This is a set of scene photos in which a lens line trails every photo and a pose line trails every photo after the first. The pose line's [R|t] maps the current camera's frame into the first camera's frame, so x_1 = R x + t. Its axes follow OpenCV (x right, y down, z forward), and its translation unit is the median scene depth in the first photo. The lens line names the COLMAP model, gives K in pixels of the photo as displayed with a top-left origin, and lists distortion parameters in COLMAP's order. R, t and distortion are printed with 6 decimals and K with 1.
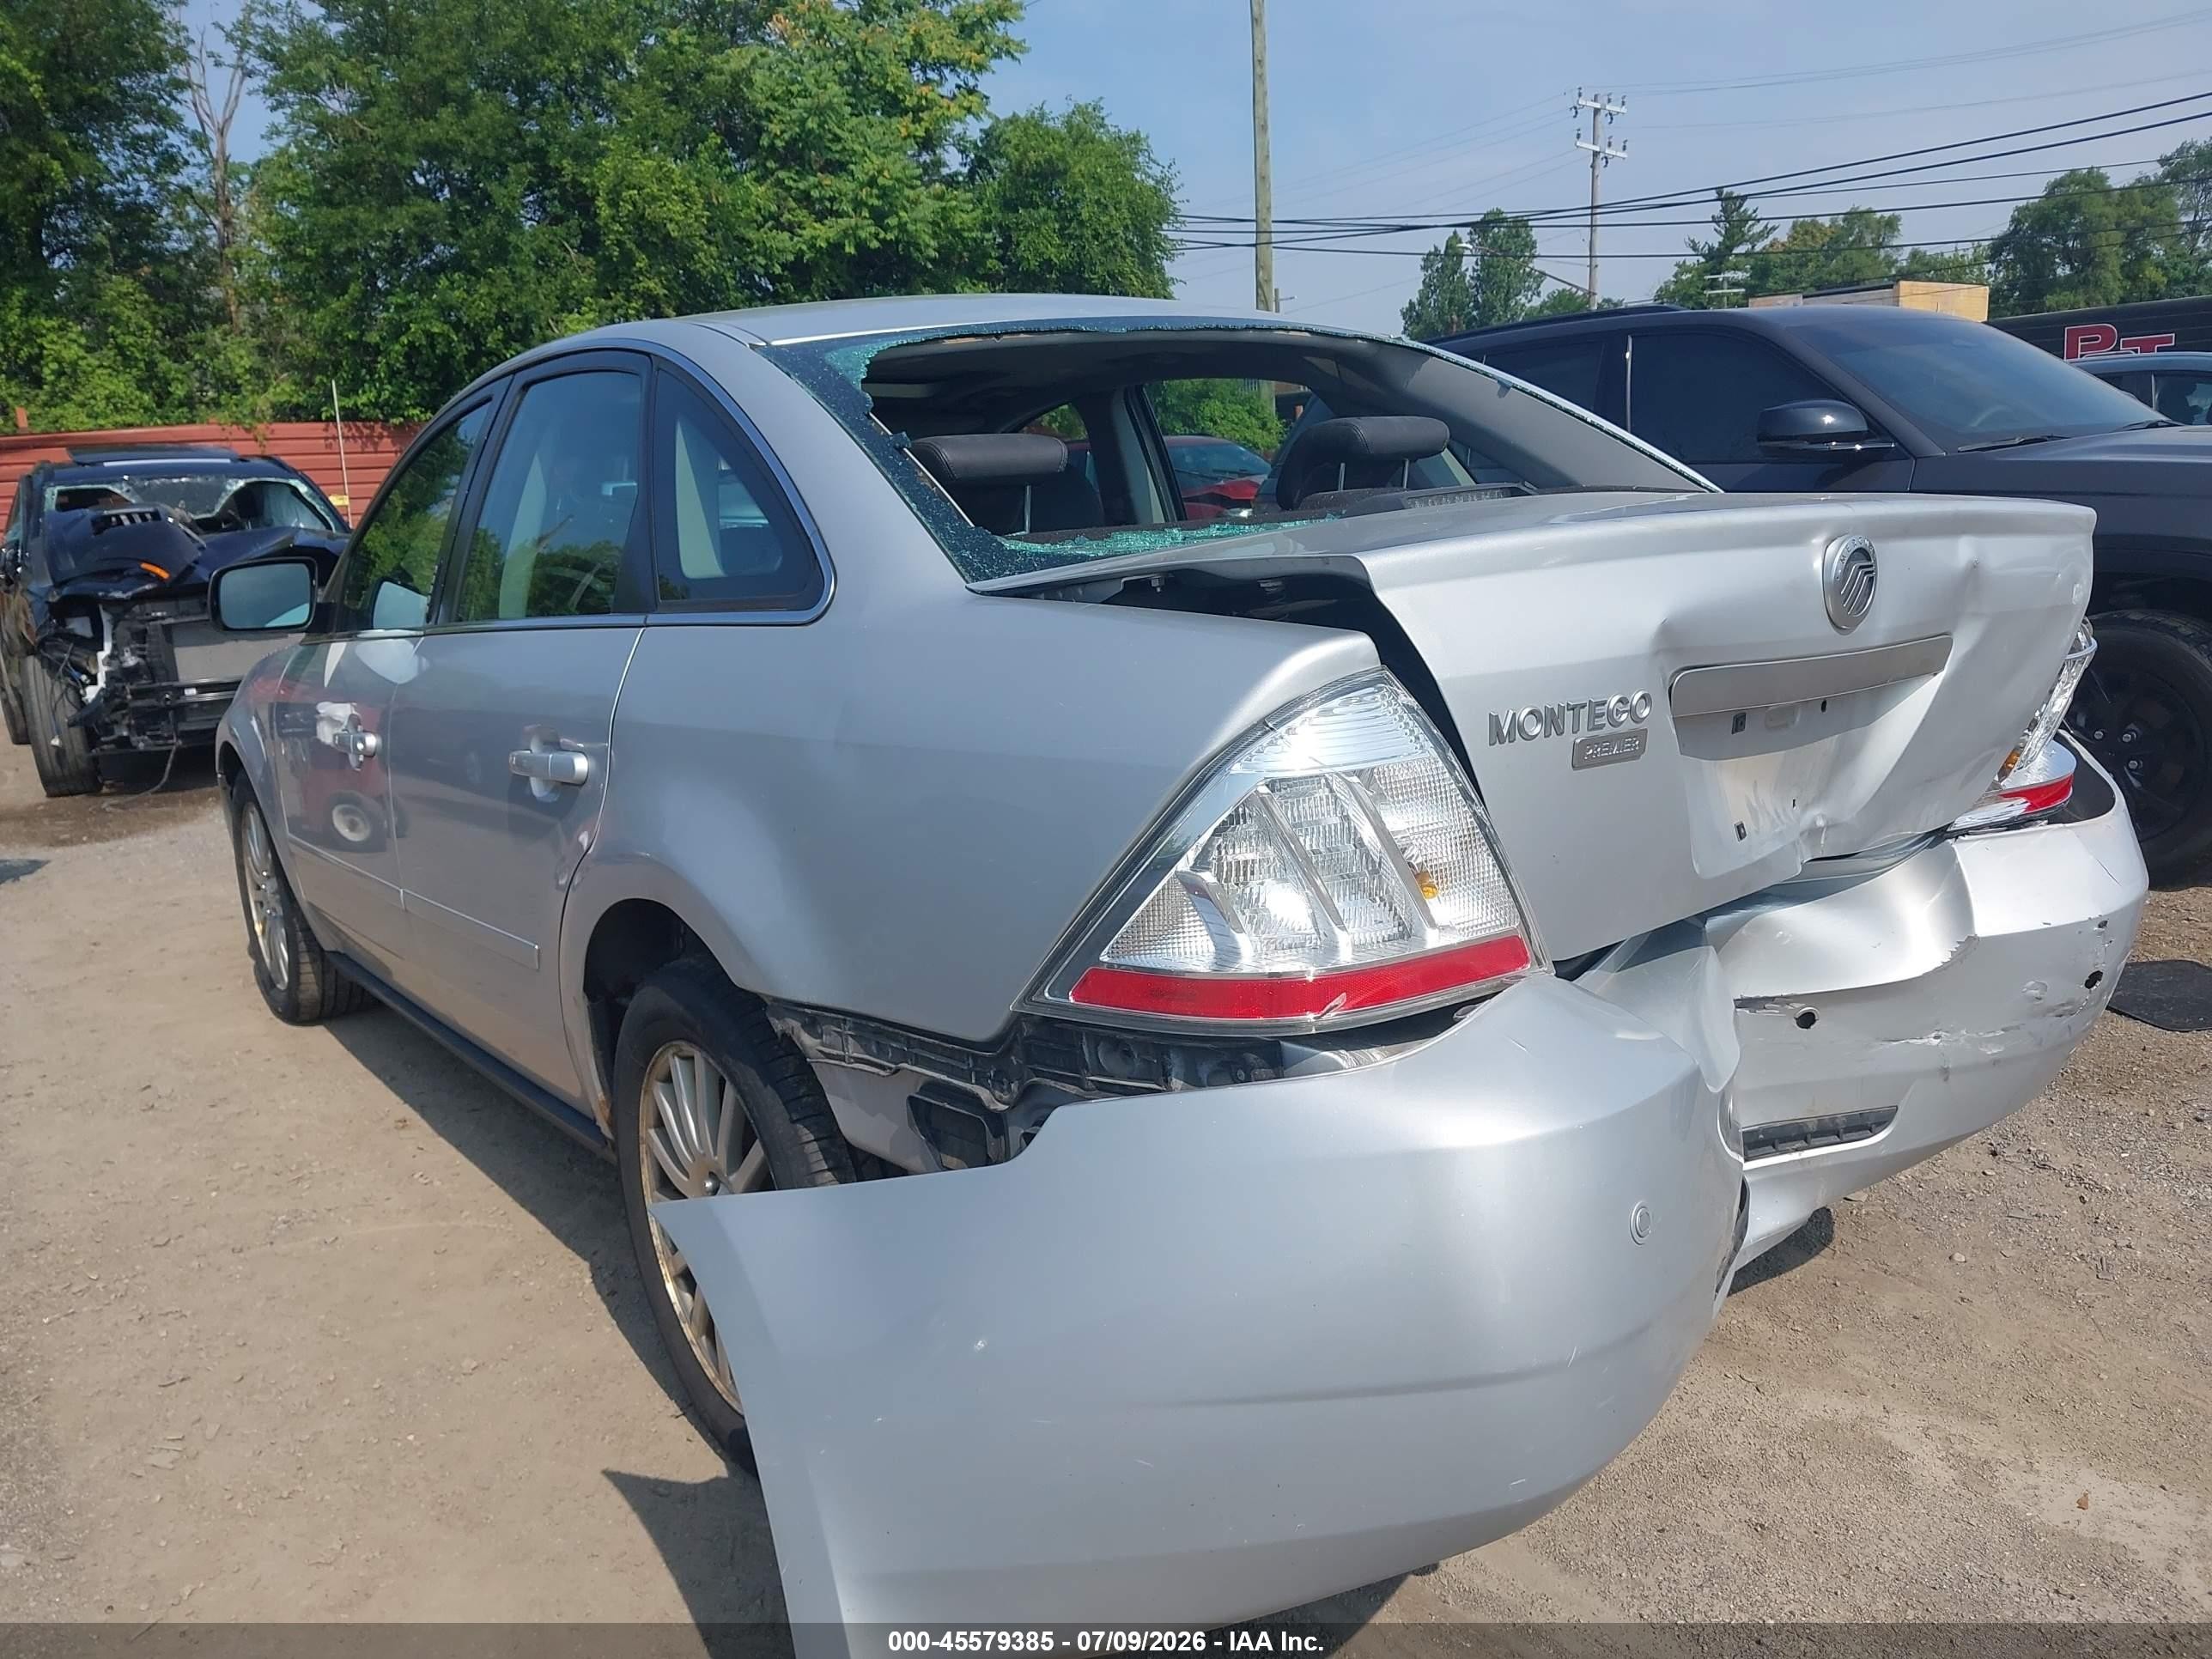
lens RADIAL K [[1775.2, 0, 1131.3], [0, 1775.2, 834.3], [0, 0, 1]] dist [-0.002525, -0.005530]
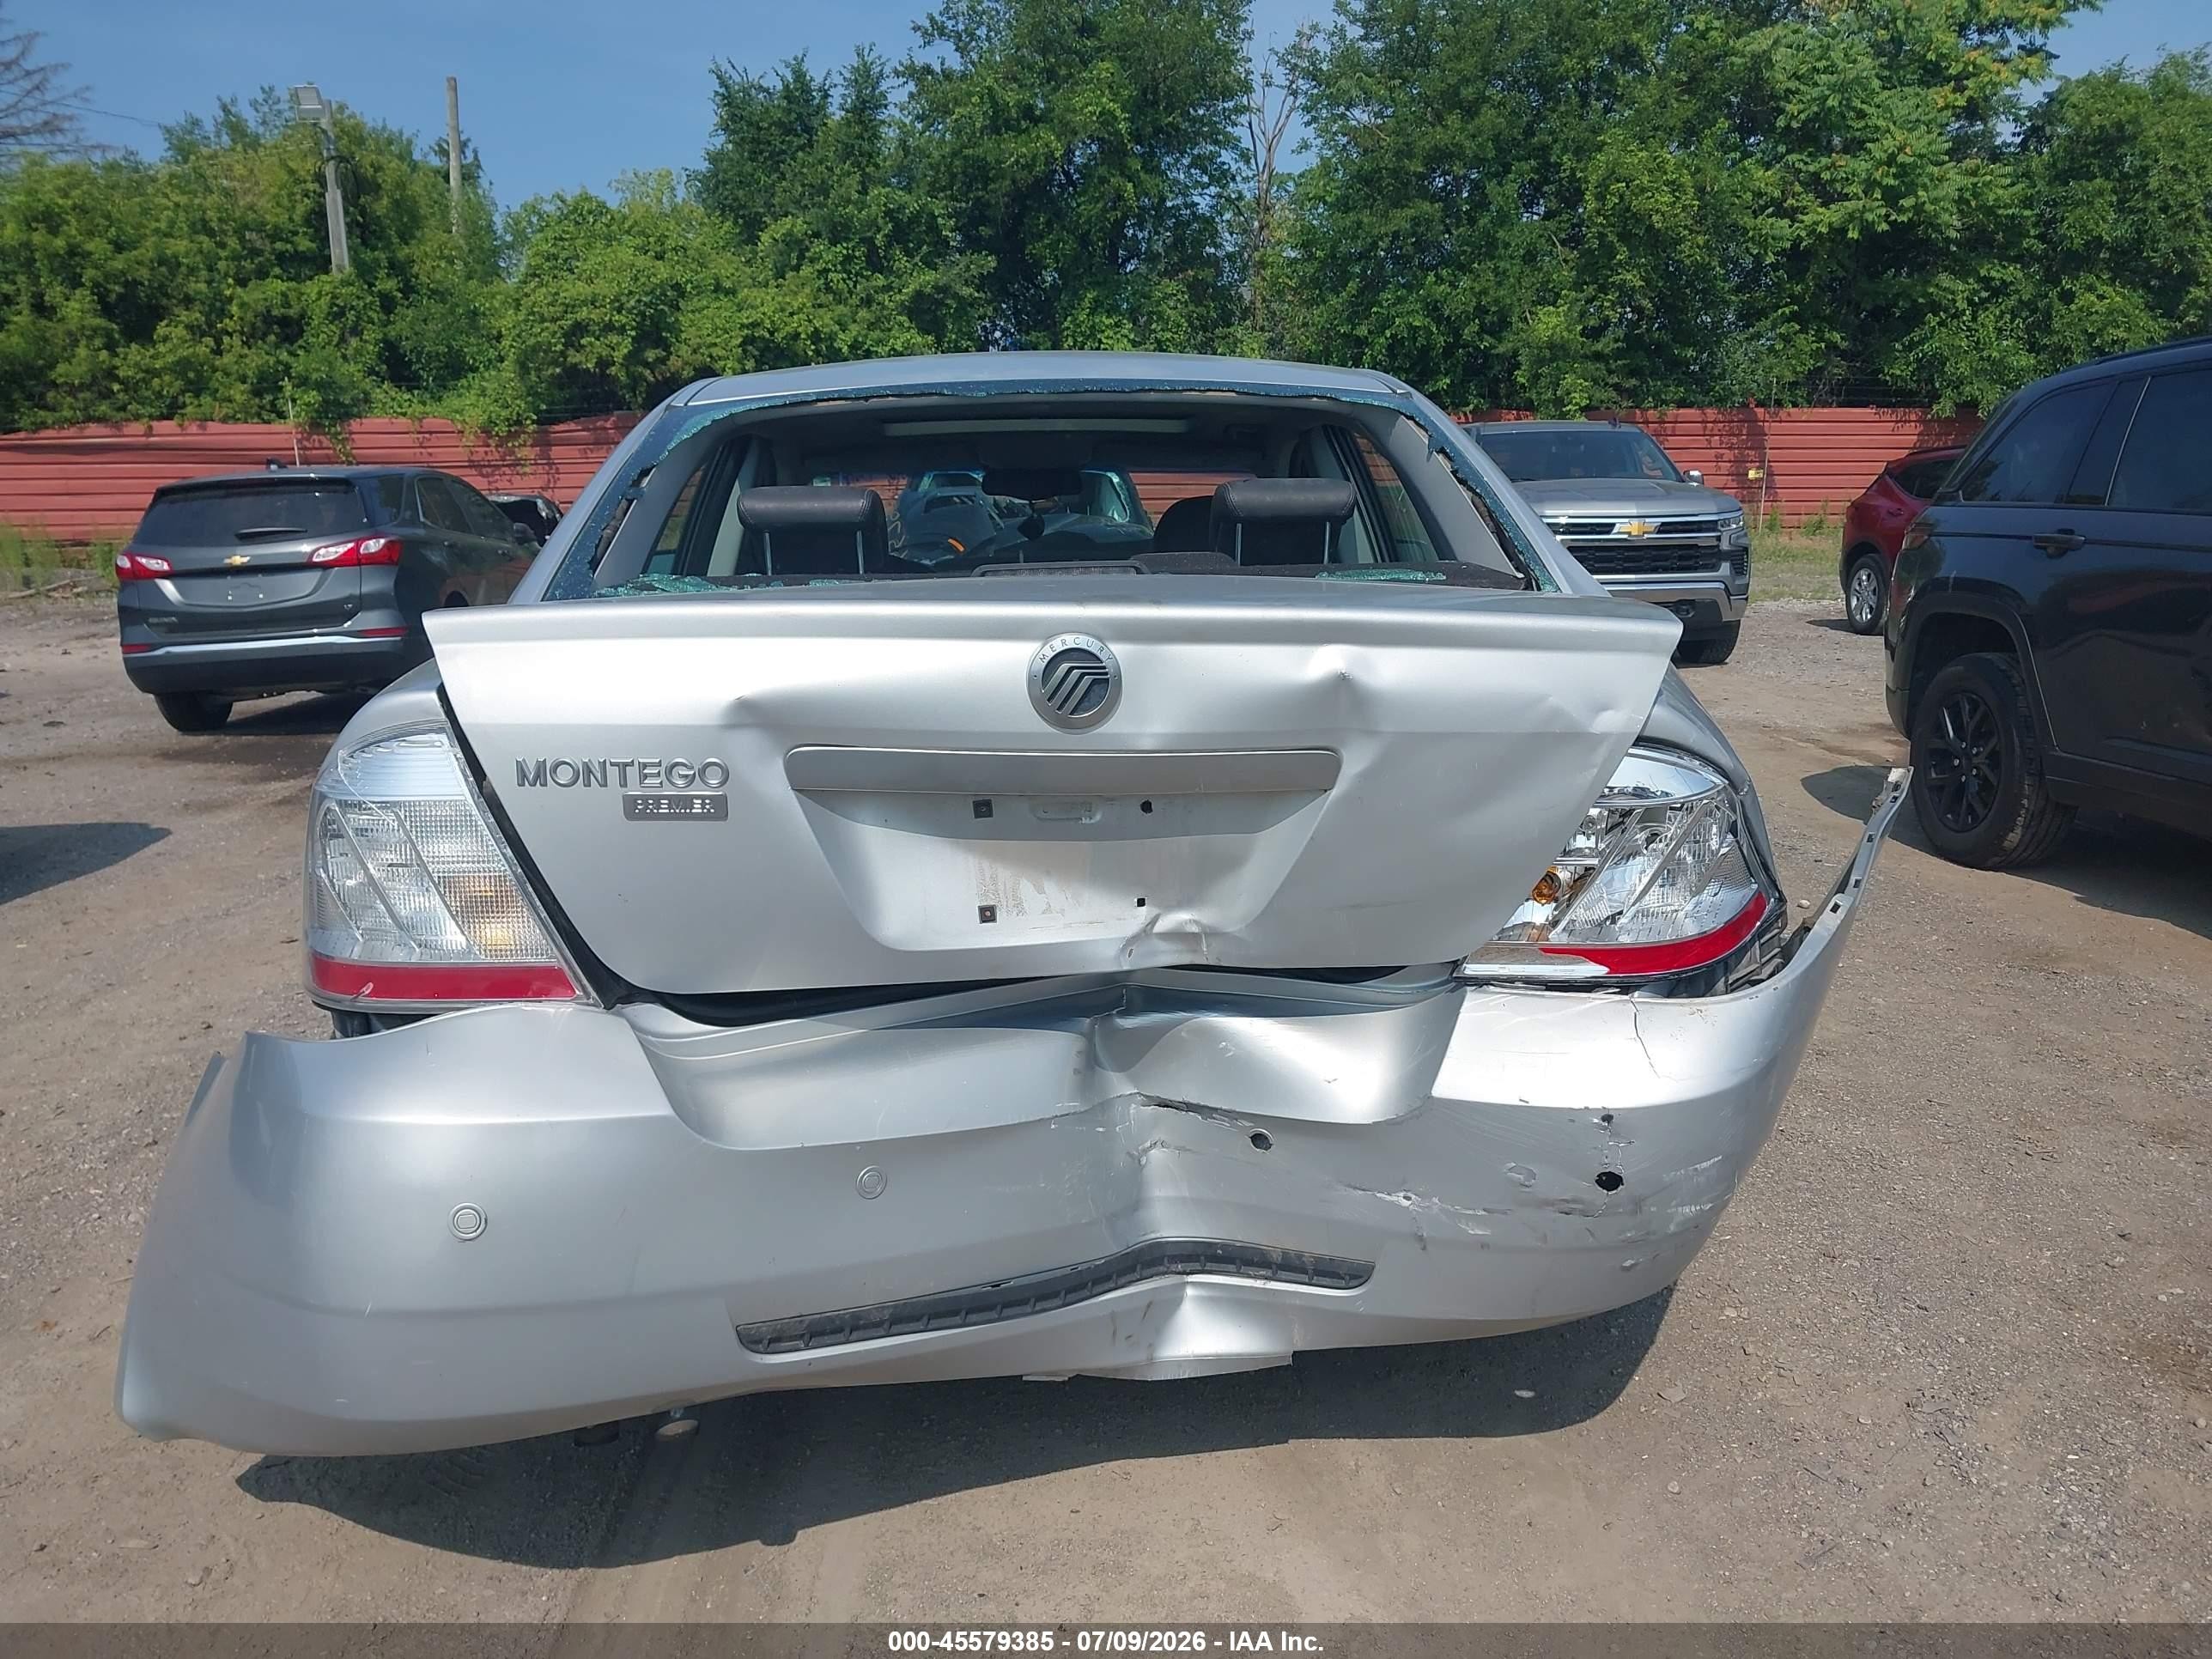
lens RADIAL K [[1775.2, 0, 1131.3], [0, 1775.2, 834.3], [0, 0, 1]] dist [-0.002525, -0.005530]
pose [[0.835210, 0.145066, -0.530453, 0.071191], [-0.140352, 0.988866, 0.049444, -0.008523], [0.531720, 0.033154, 0.846271, 0.013629]]
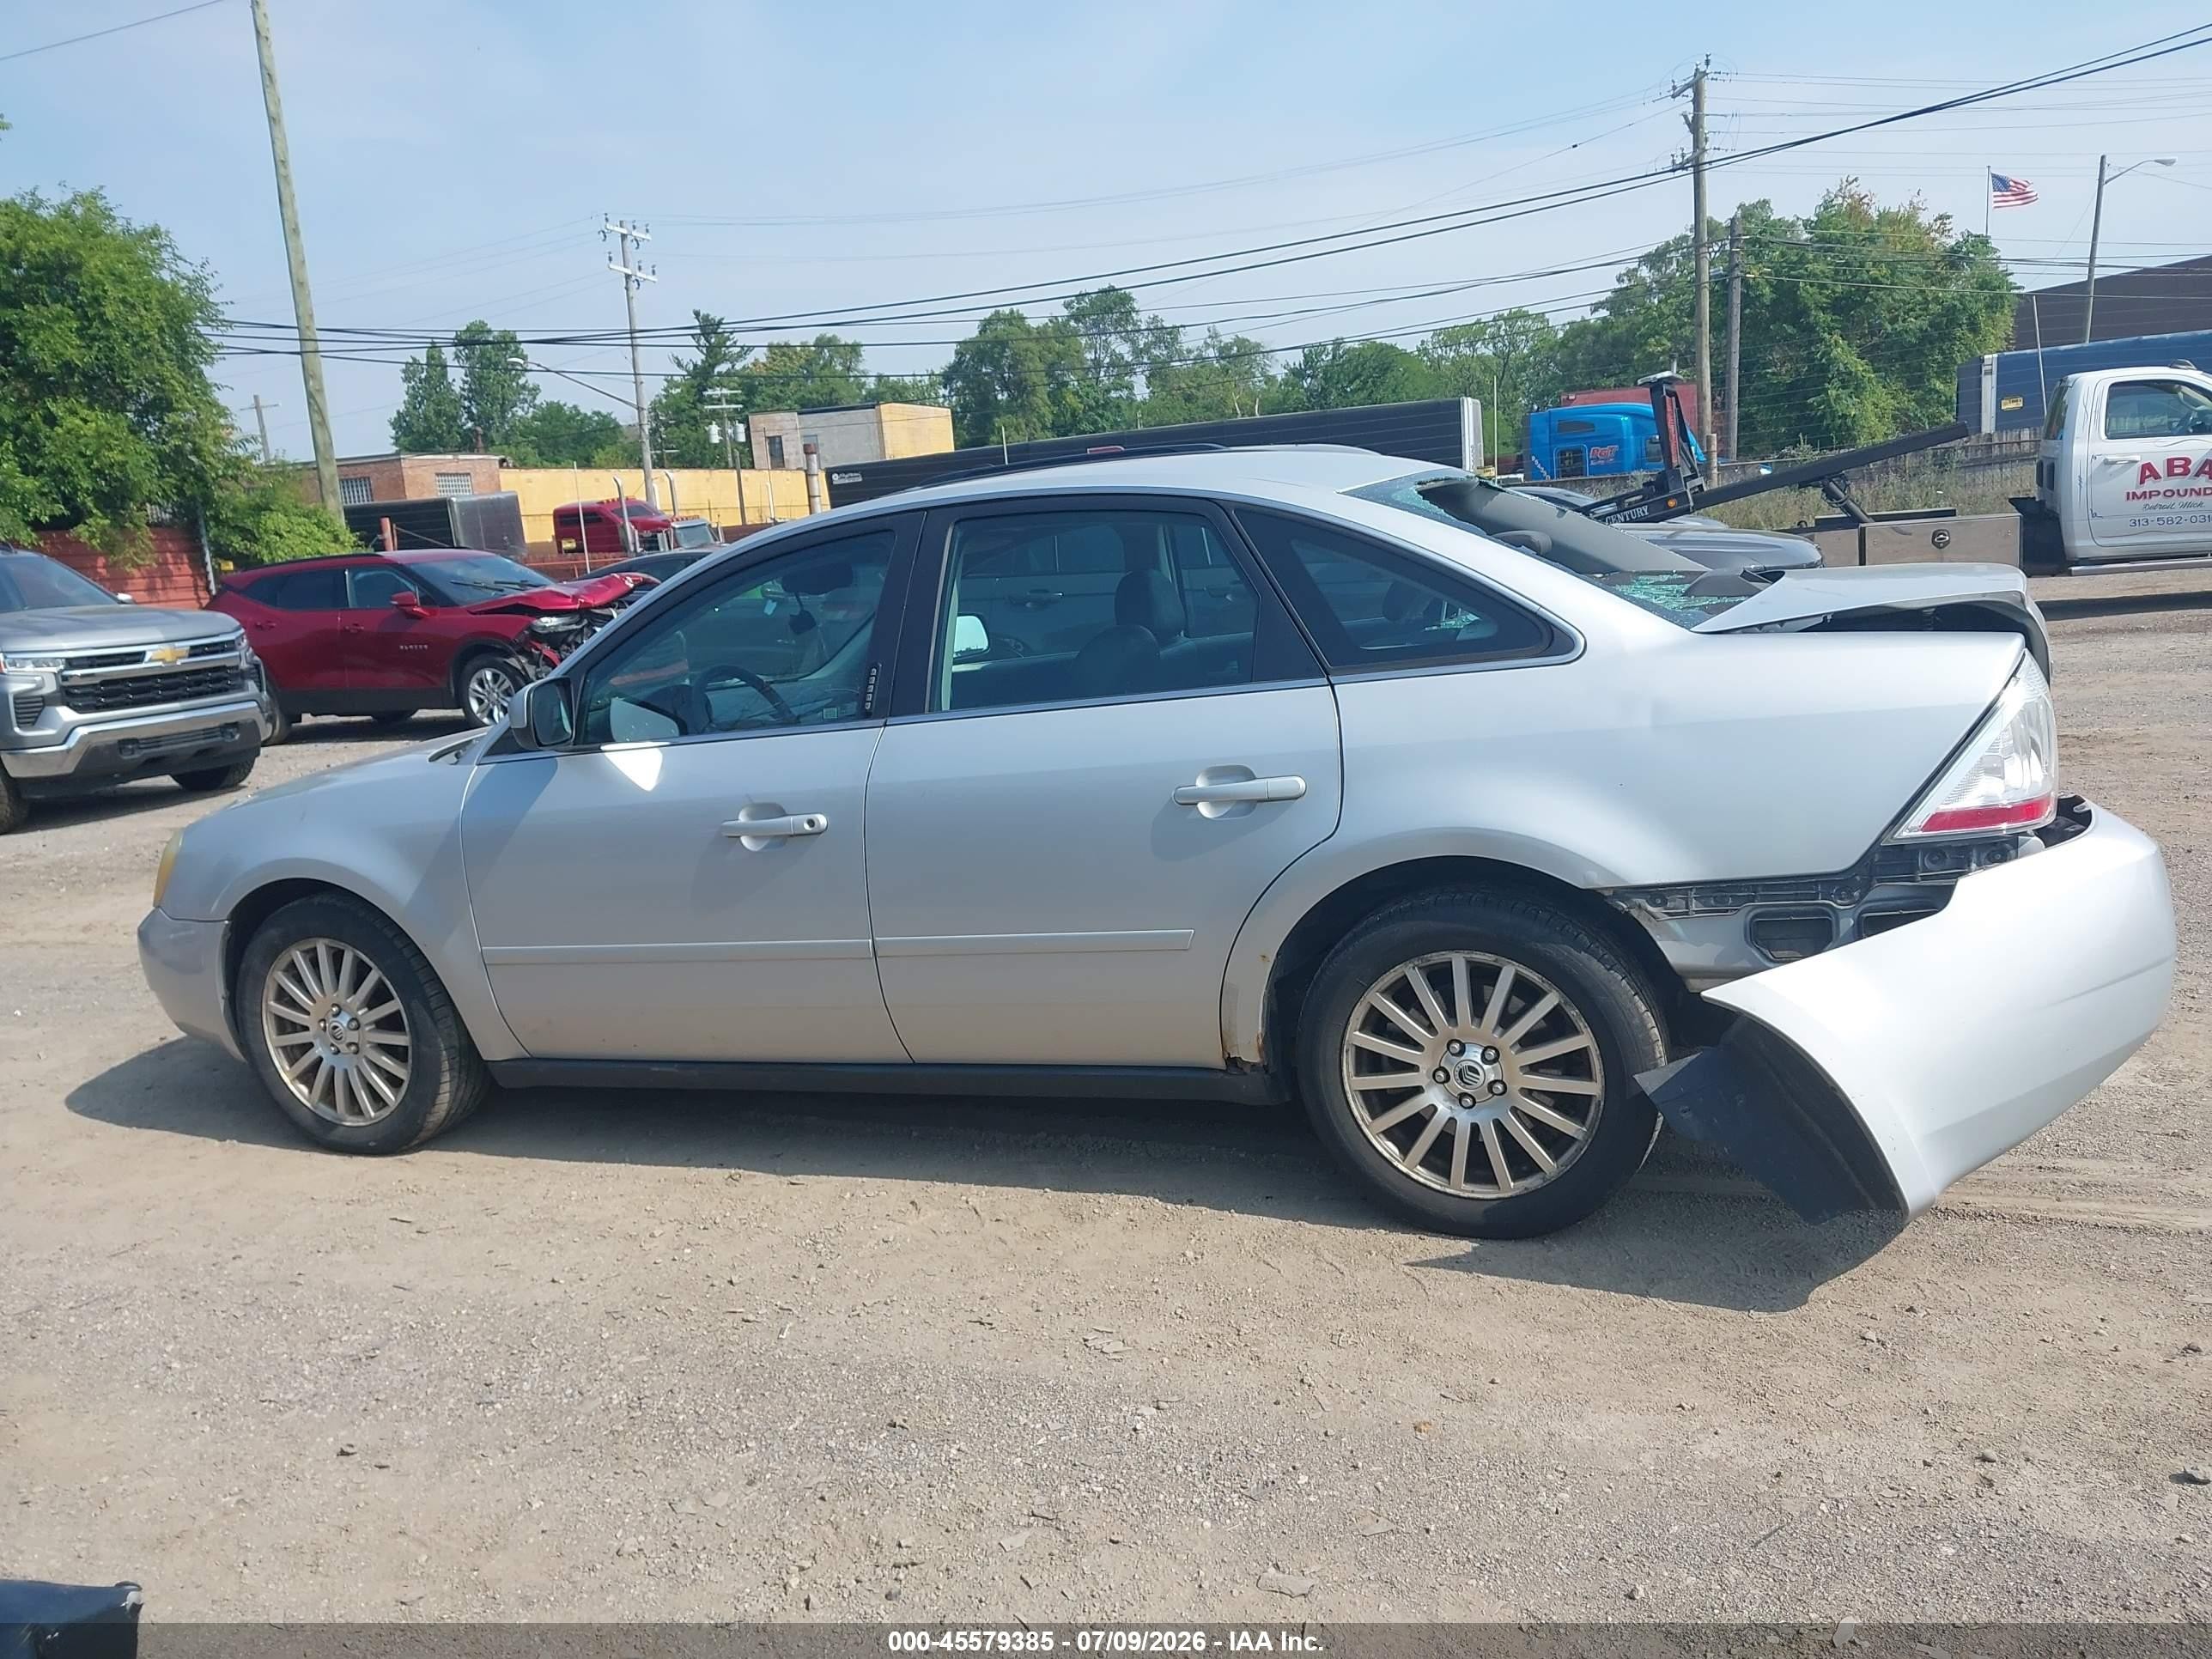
lens RADIAL K [[1810.3, 0, 1106.0], [0, 1810.3, 829.5], [0, 0, 1]] dist [-0.004185, -0.008591]
pose [[0.847675, -0.099986, 0.521009, -0.115887], [0.133885, 0.990609, -0.027722, 0.001696], [-0.513344, 0.093254, 0.853101, -0.013886]]
